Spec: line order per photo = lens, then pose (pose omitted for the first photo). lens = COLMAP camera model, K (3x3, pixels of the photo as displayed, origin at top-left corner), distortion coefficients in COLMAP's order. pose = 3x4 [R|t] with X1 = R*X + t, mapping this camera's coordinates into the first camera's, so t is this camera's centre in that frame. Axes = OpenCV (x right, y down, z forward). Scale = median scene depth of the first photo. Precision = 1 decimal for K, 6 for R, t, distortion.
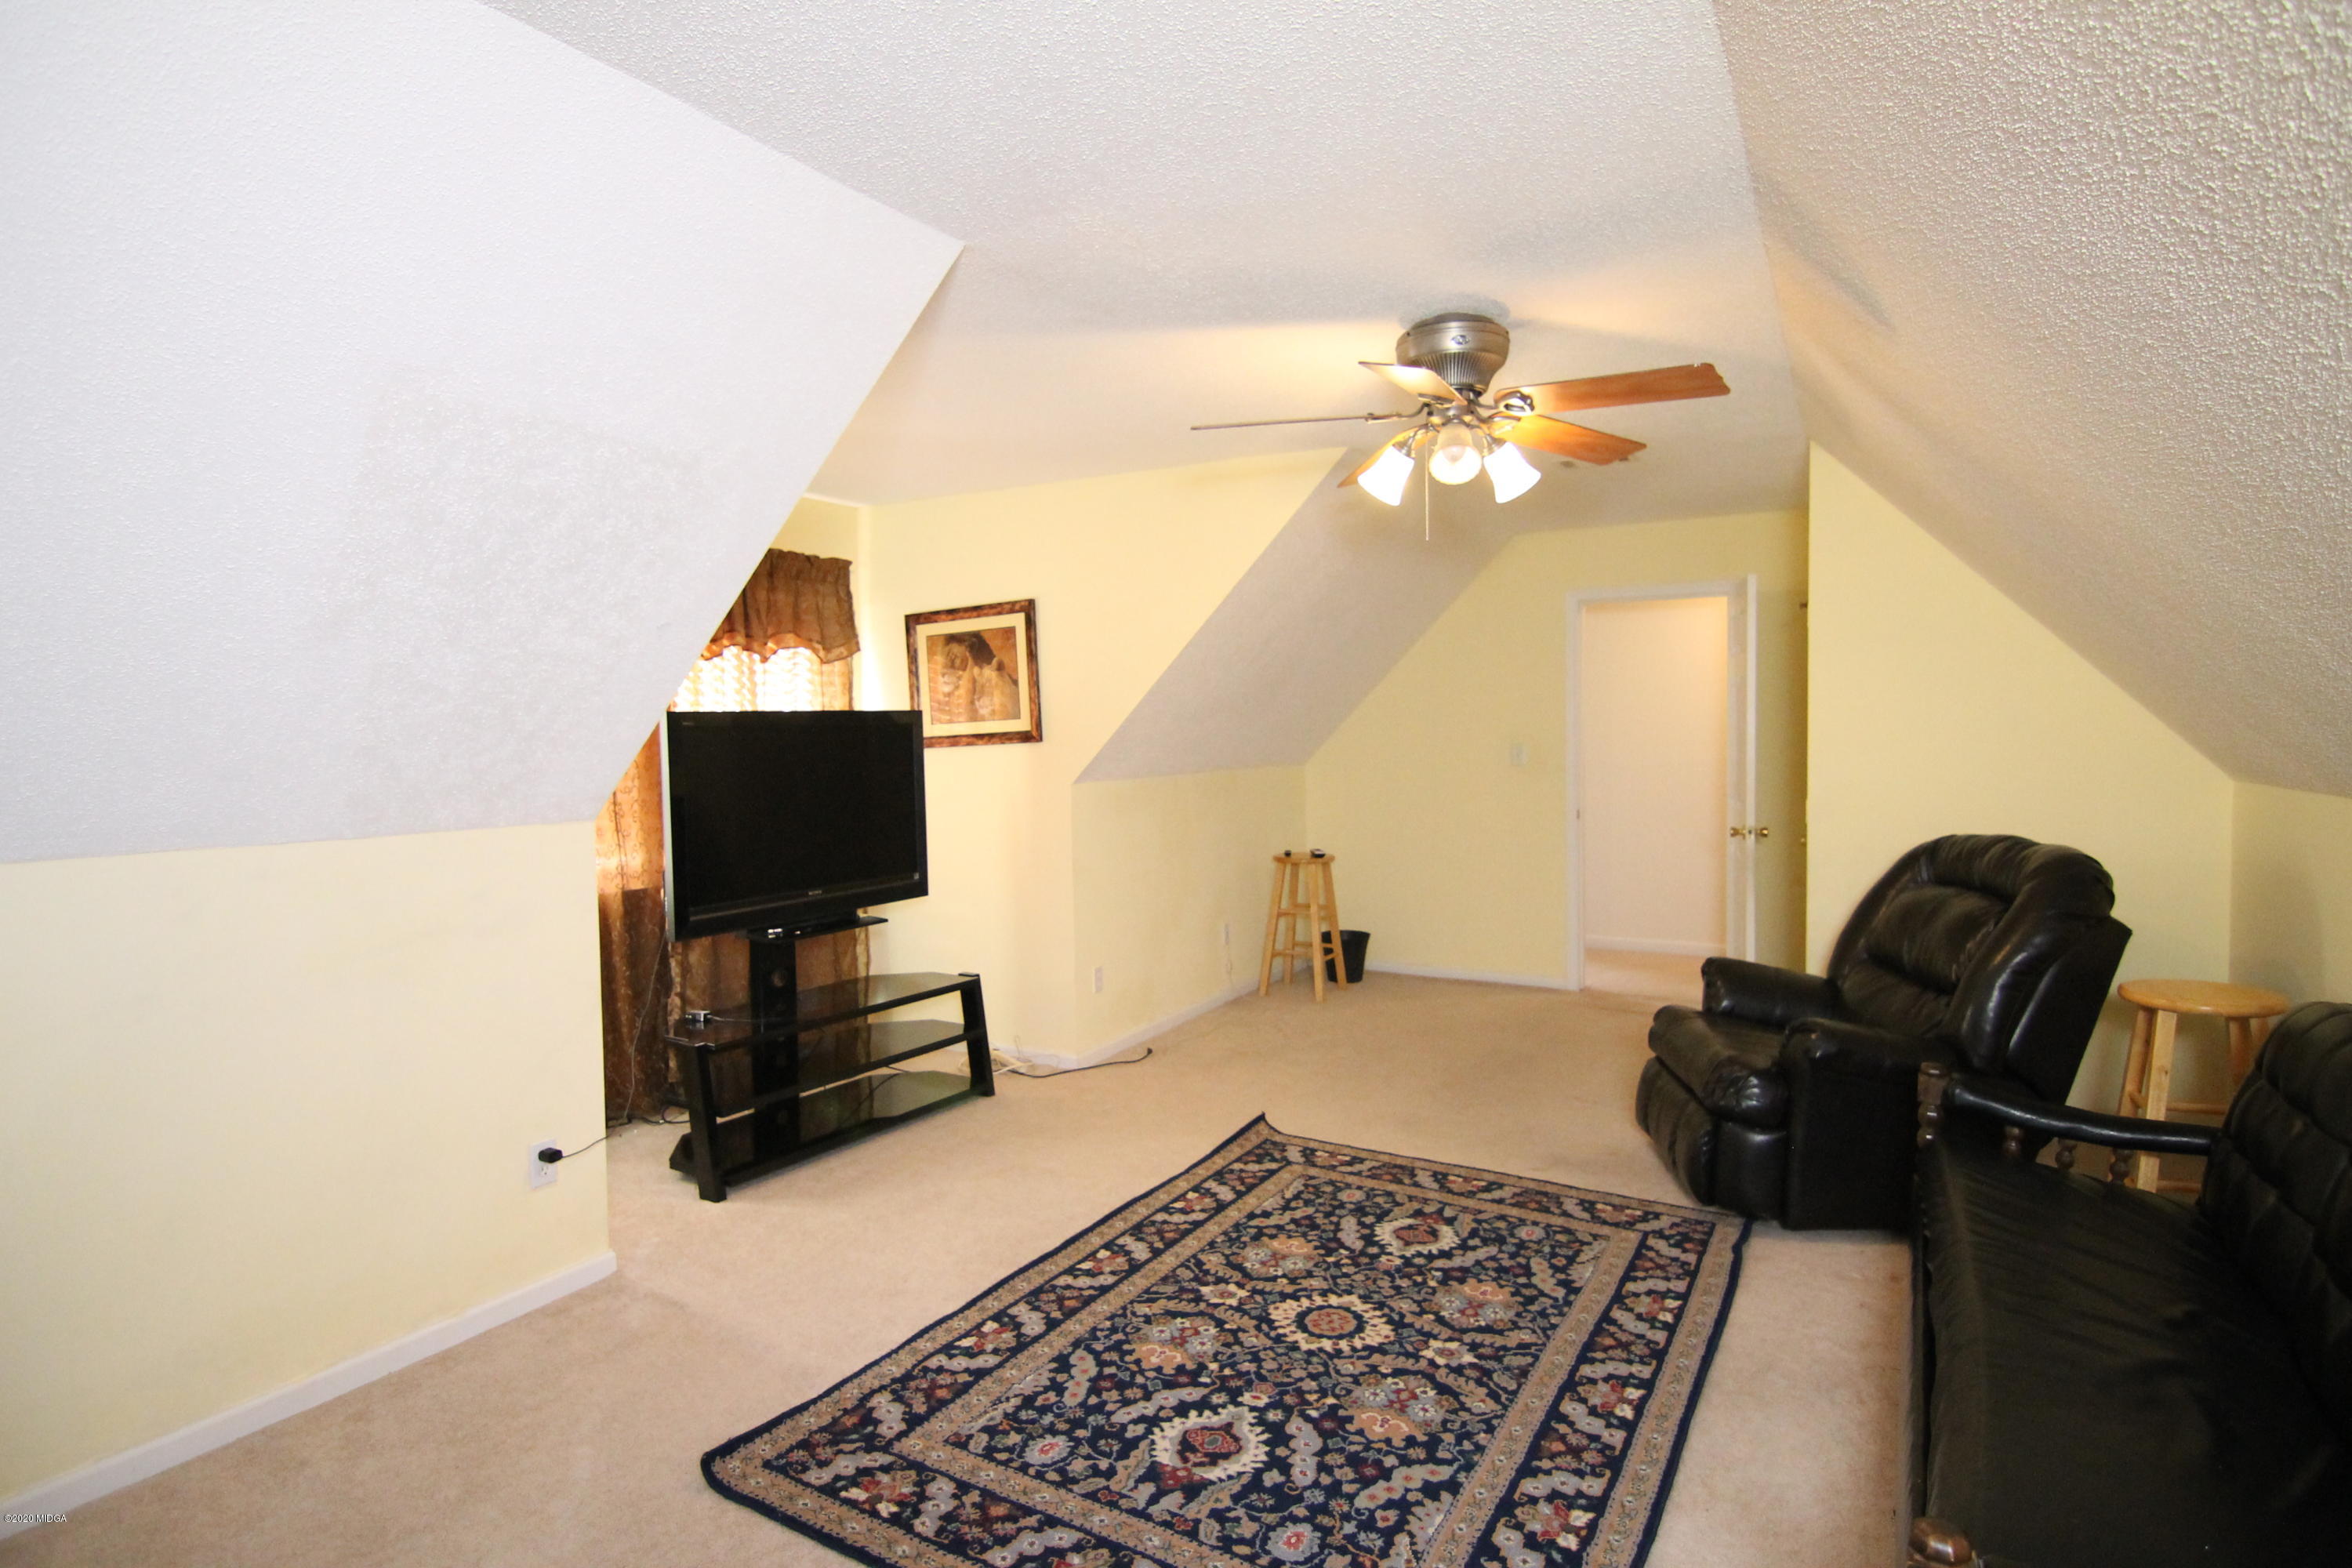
lens RADIAL K [[1234.0, 0, 1174.8], [0, 1234.0, 780.2], [0, 0, 1]] dist [-0.002100, -0.001681]
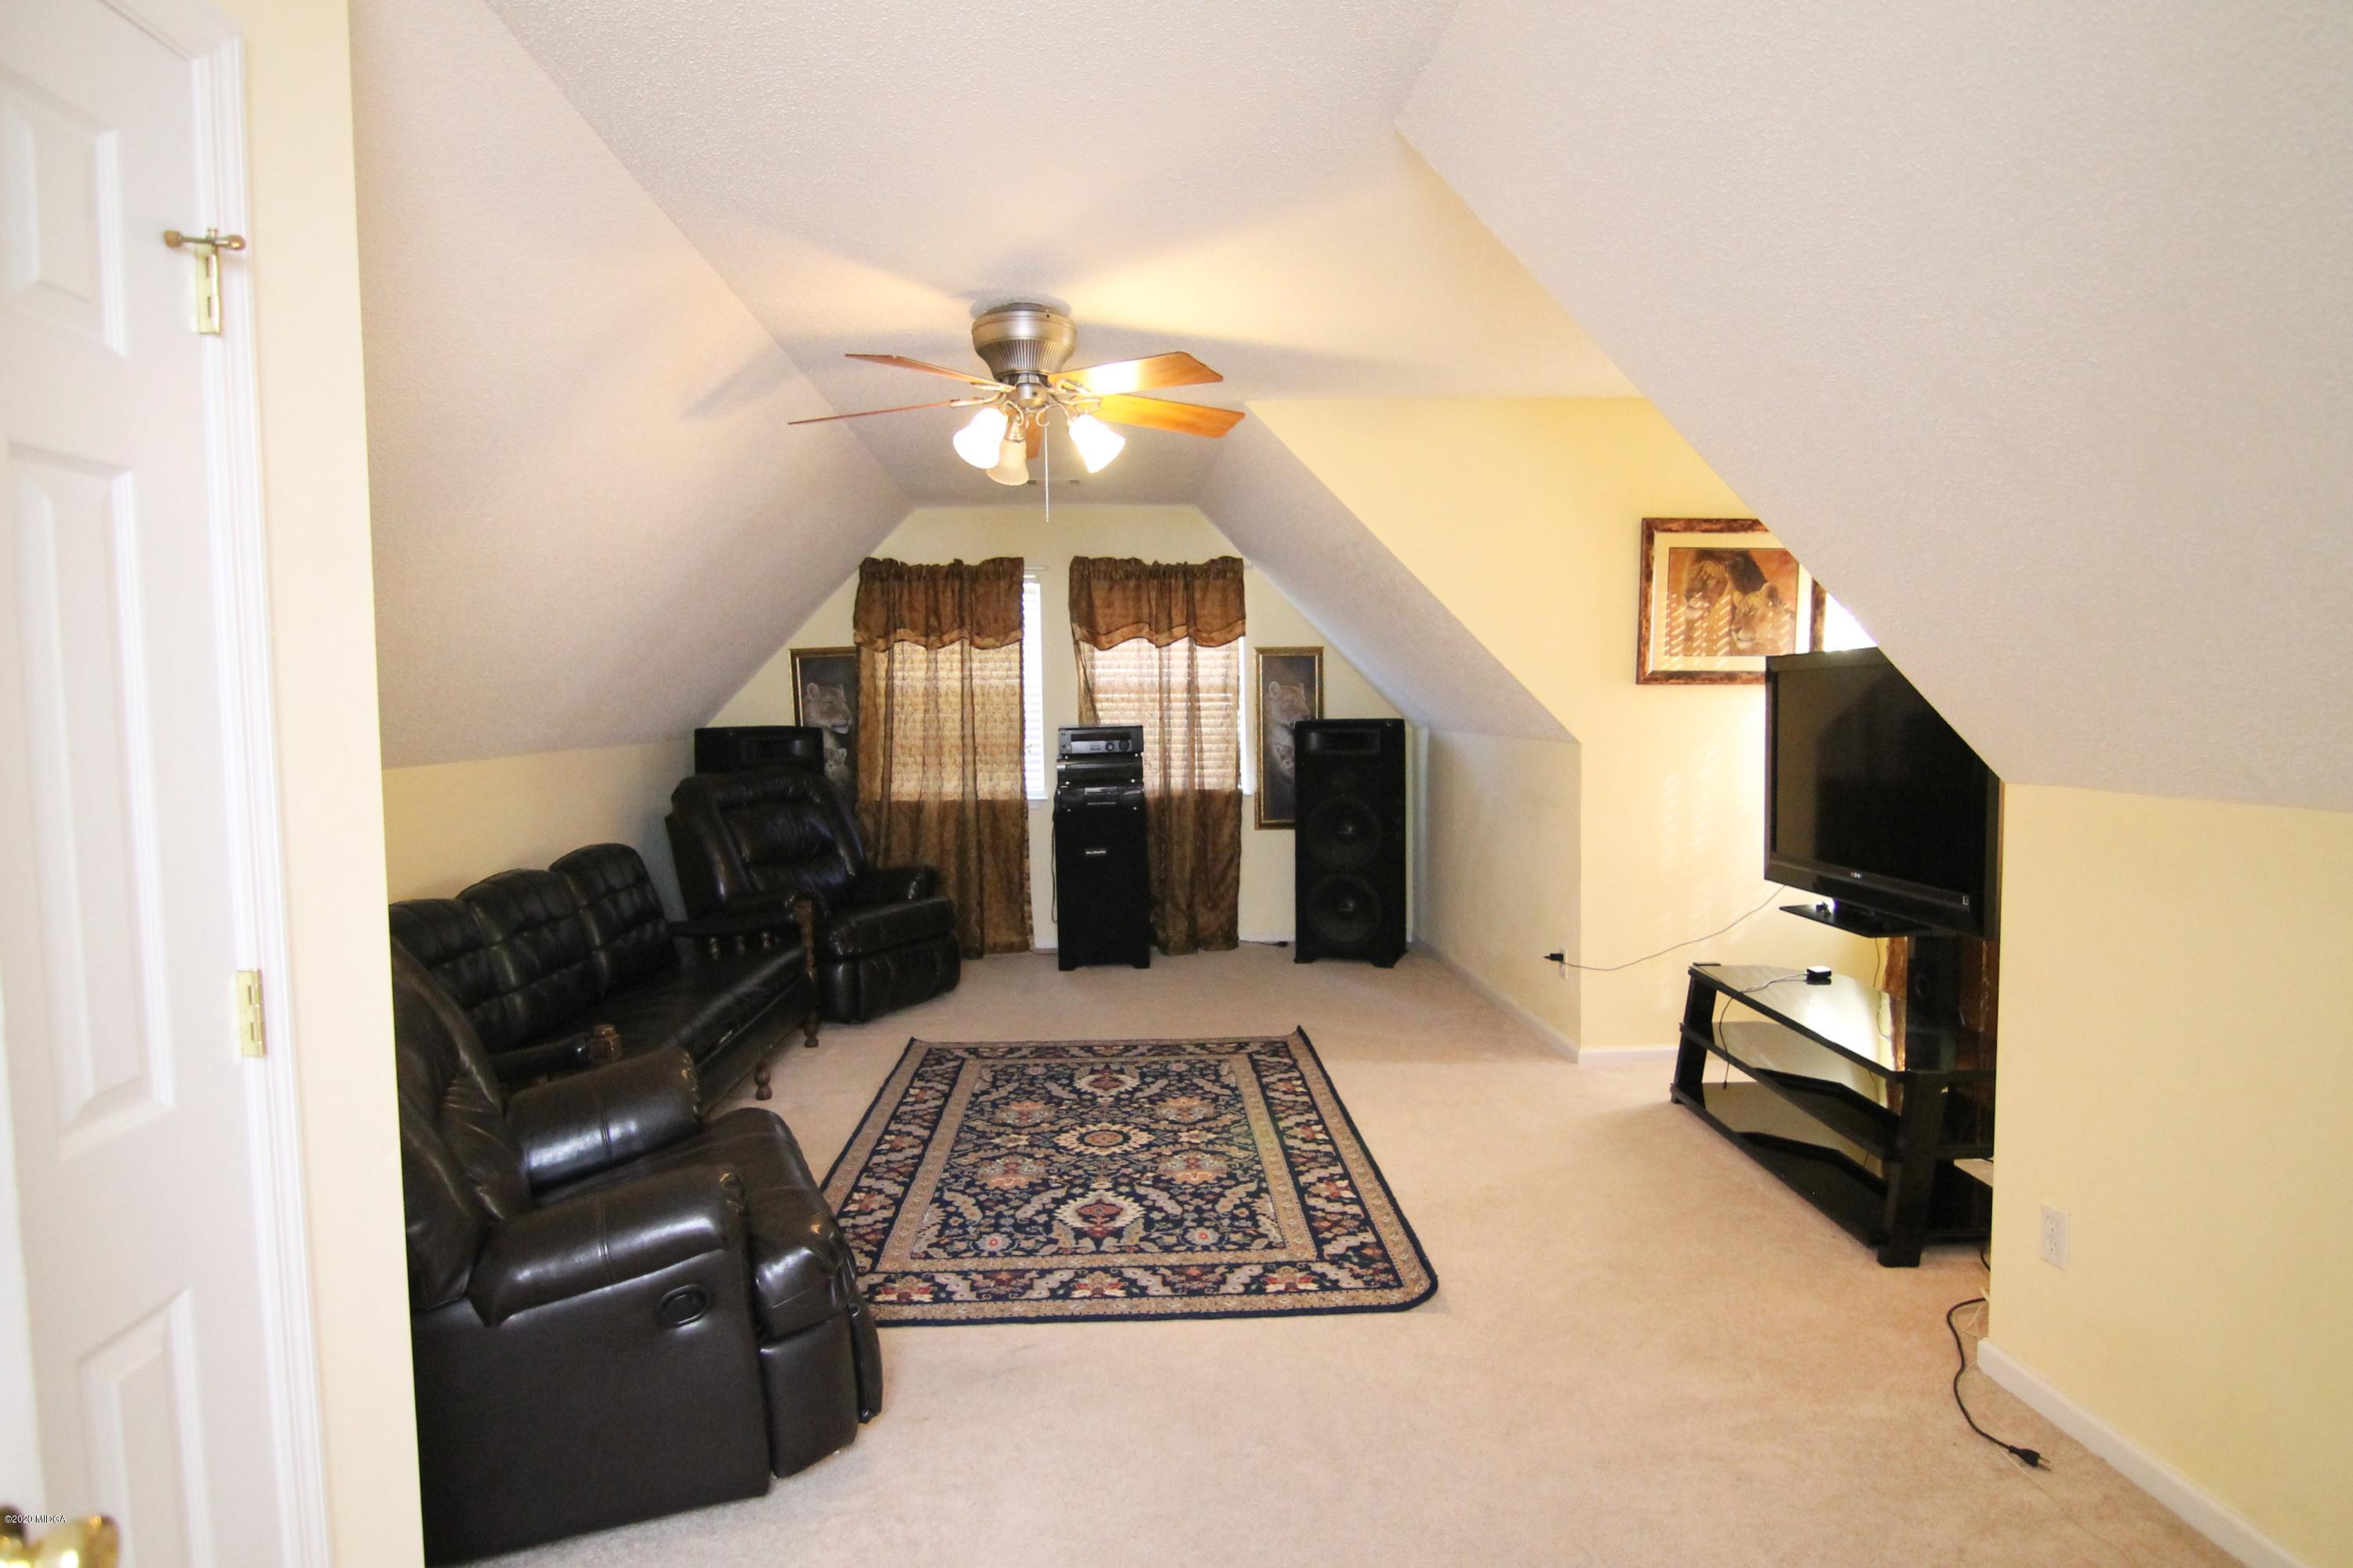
lens RADIAL K [[1284.1, 0, 1154.2], [0, 1284.1, 790.8], [0, 0, 1]] dist [0.004179, 0.000303]
pose [[-0.843937, 0.064453, -0.532556, 0.717894], [0.004509, 0.993573, 0.113102, -0.079874], [0.536423, 0.093050, -0.838804, 1.952119]]
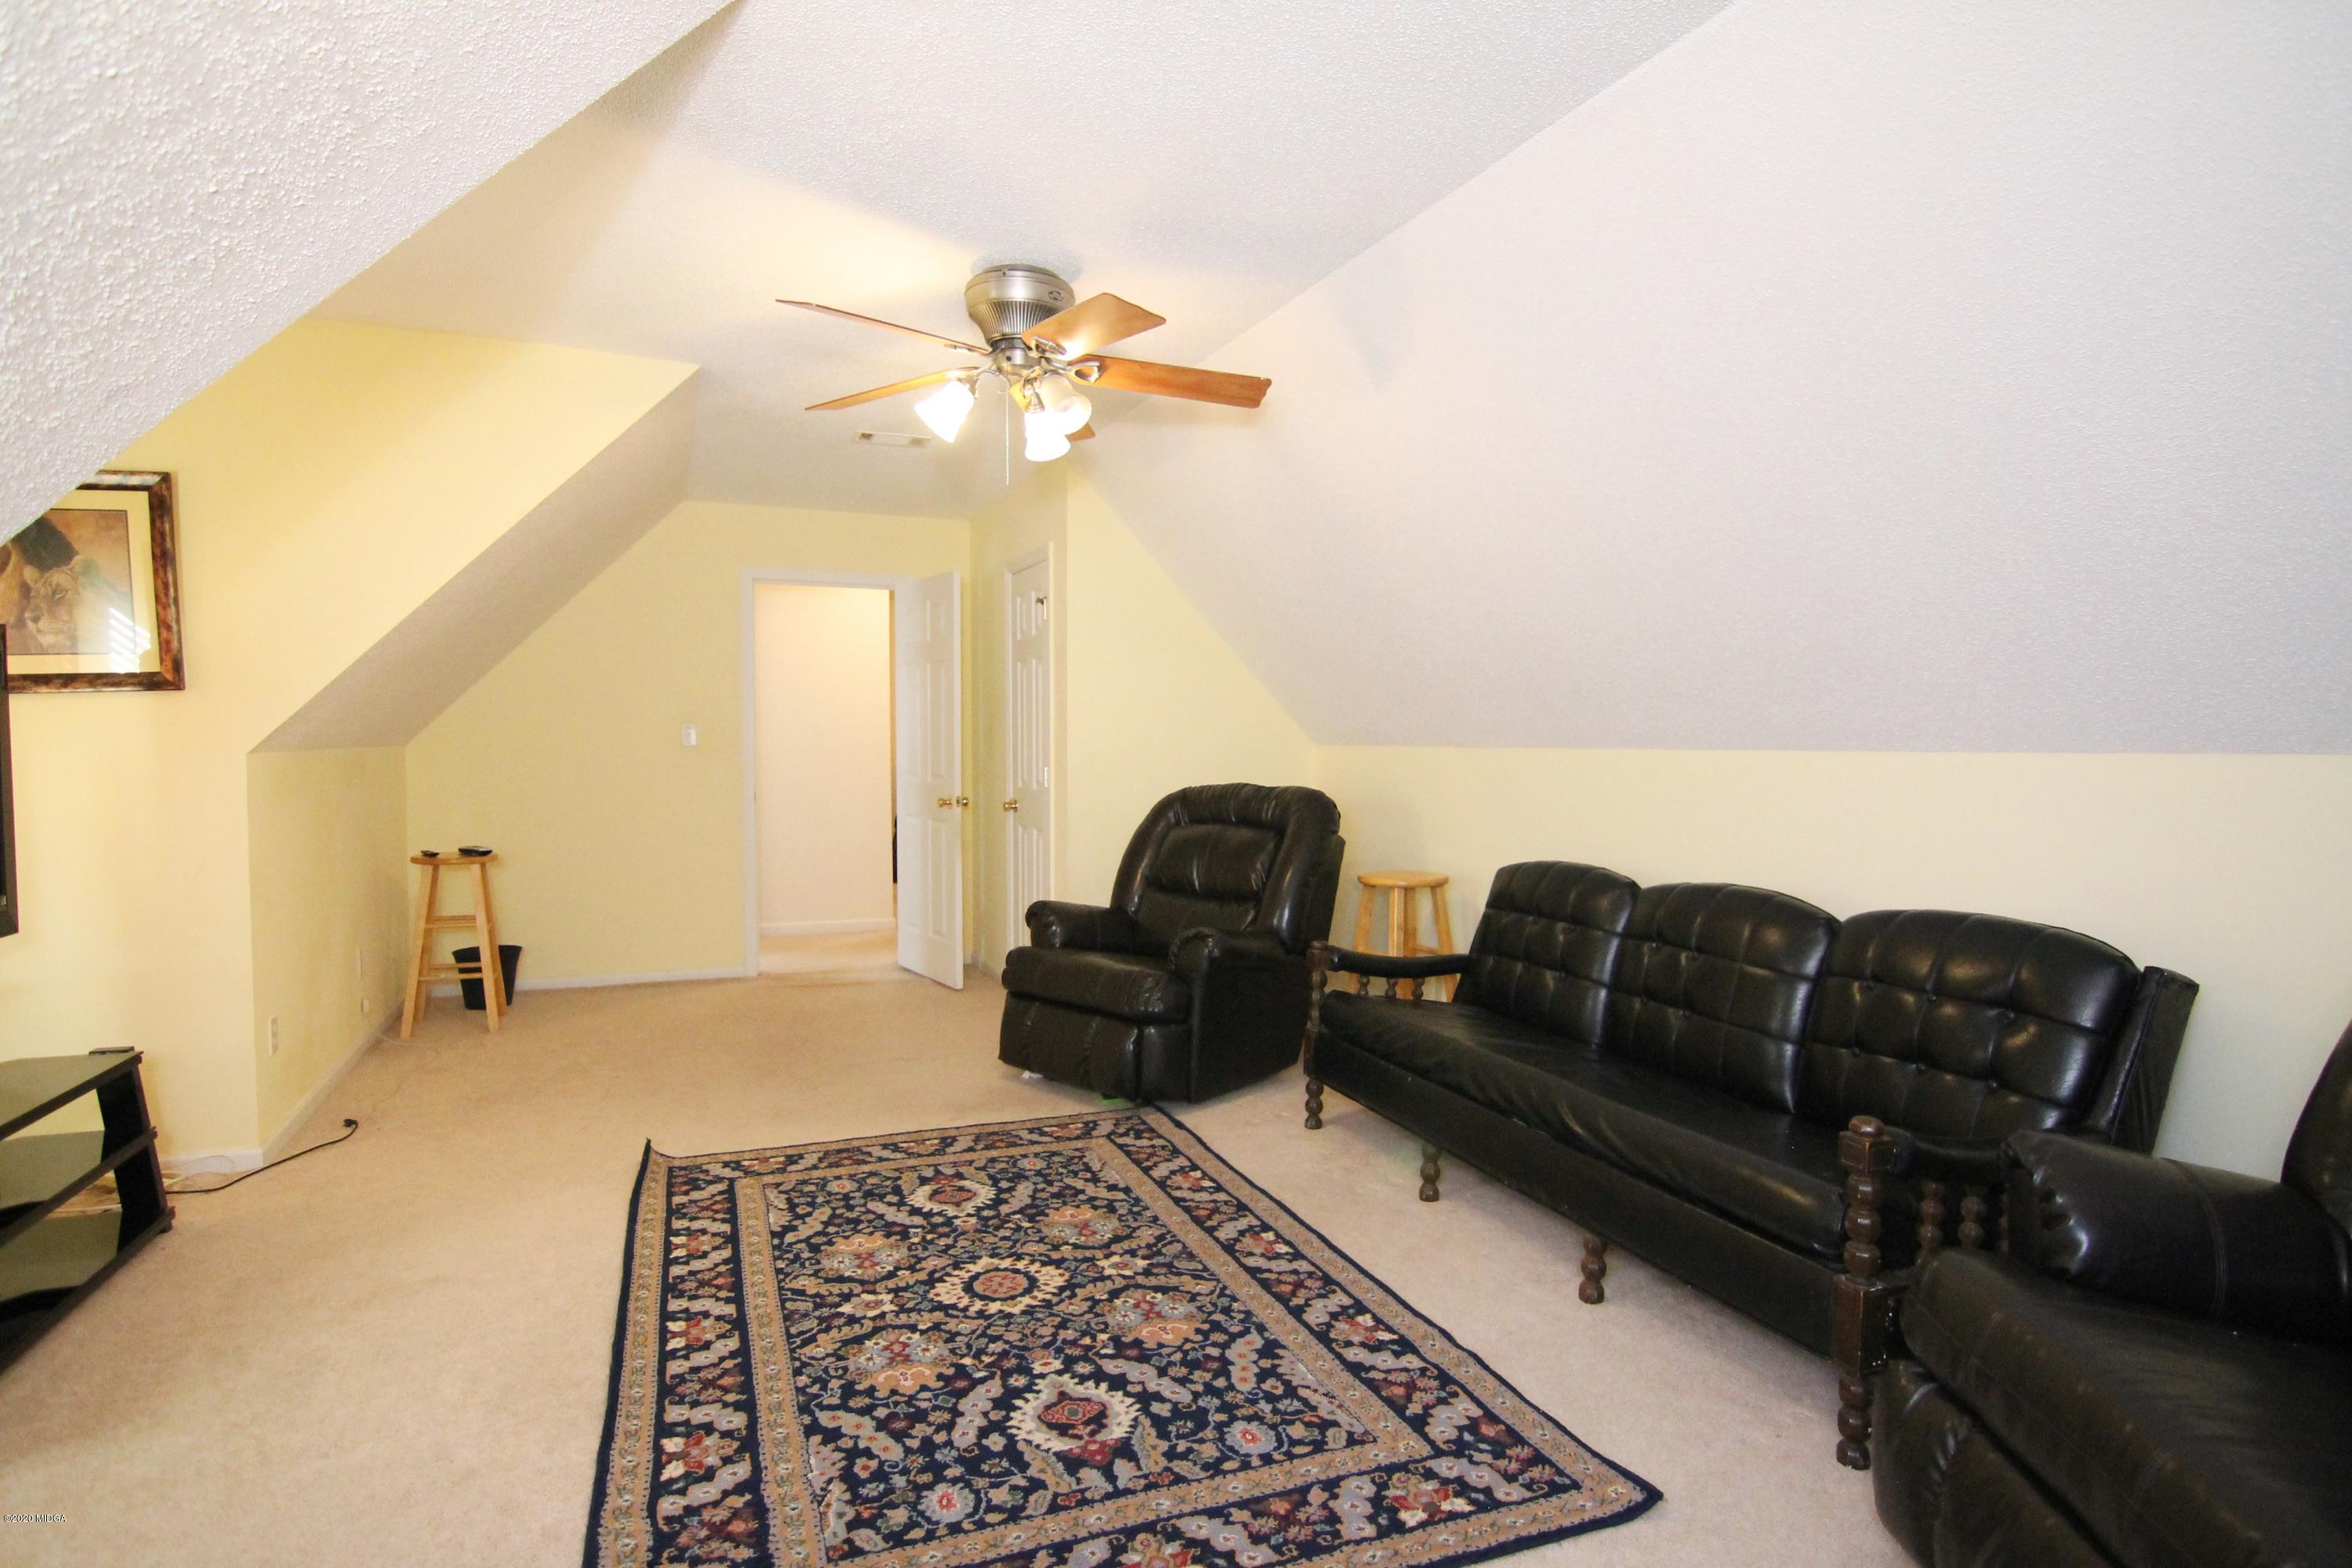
lens RADIAL K [[1234.0, 0, 1174.8], [0, 1234.0, 780.2], [0, 0, 1]] dist [-0.002100, -0.001681]
pose [[0.610373, -0.013464, 0.792000, -0.489882], [0.024695, 0.999693, -0.002037, 0.050636], [-0.791729, 0.020802, 0.610518, 0.276488]]
